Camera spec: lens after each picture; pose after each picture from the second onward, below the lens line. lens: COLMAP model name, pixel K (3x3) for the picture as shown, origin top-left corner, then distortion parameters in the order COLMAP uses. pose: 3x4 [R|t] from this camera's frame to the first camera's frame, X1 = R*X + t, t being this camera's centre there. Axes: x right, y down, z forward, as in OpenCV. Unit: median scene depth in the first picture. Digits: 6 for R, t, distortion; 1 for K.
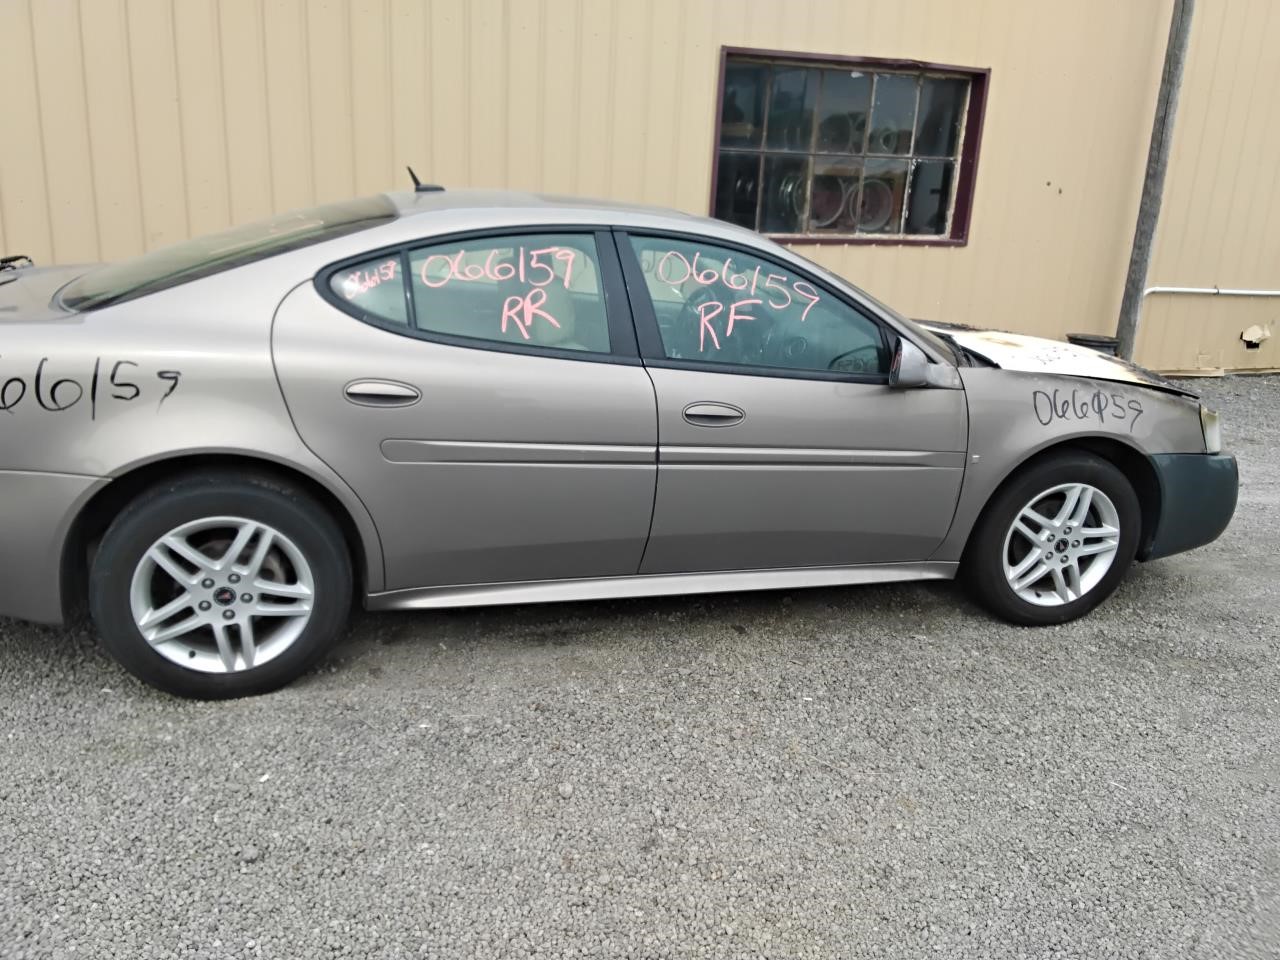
lens RADIAL K [[1041.2, 0, 636.3], [0, 1041.2, 478.8], [0, 0, 1]] dist [0.044520, -0.028720]
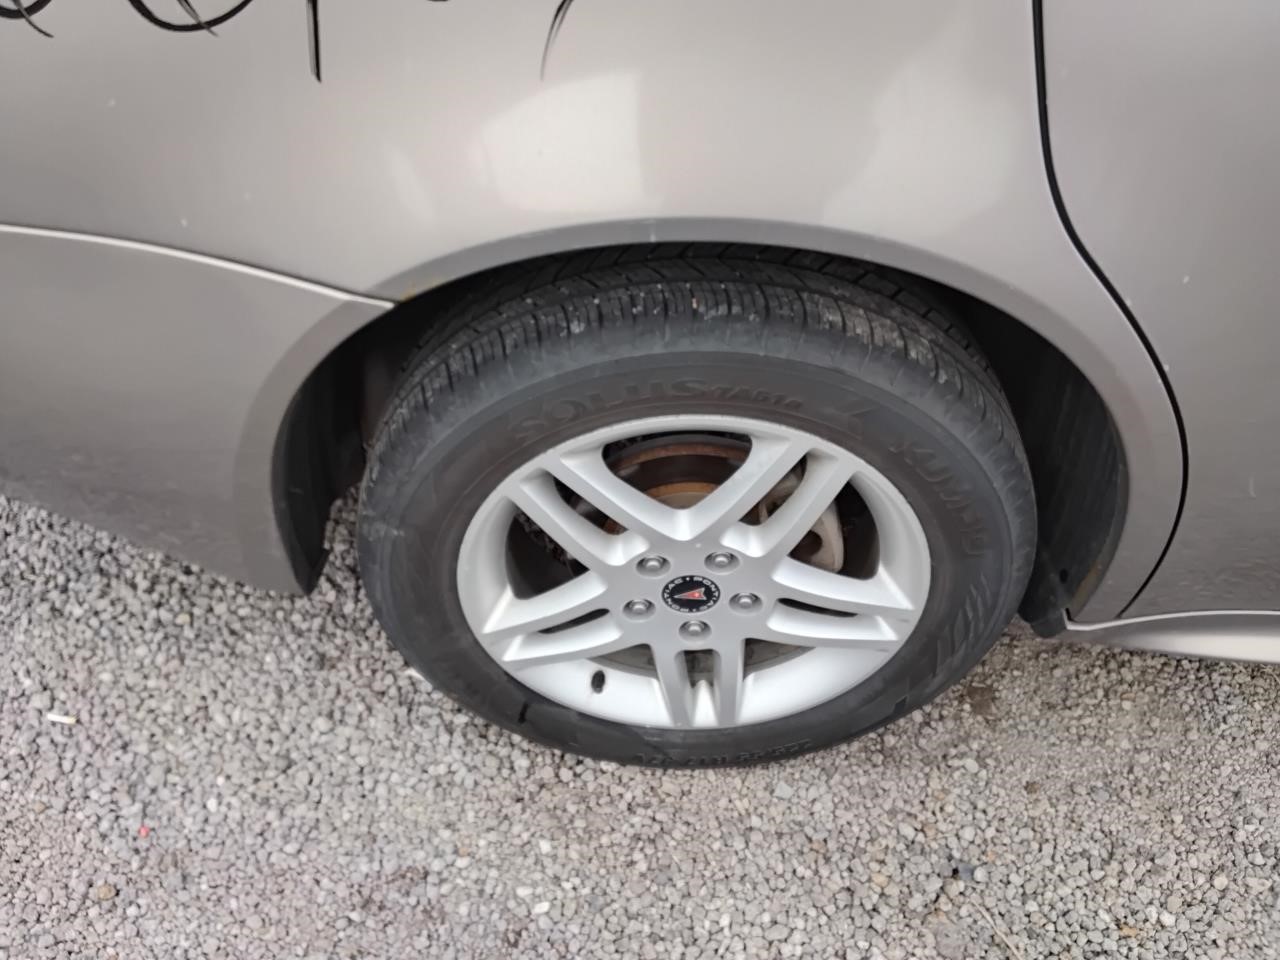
lens RADIAL K [[1041.2, 0, 646.4], [0, 1041.2, 476.5], [0, 0, 1]] dist [0.044520, -0.028720]
pose [[0.951288, 0.194843, -0.238930, -0.329888], [-0.072947, 0.895224, 0.439605, -0.081910], [0.299550, -0.400762, 0.865829, 0.700533]]
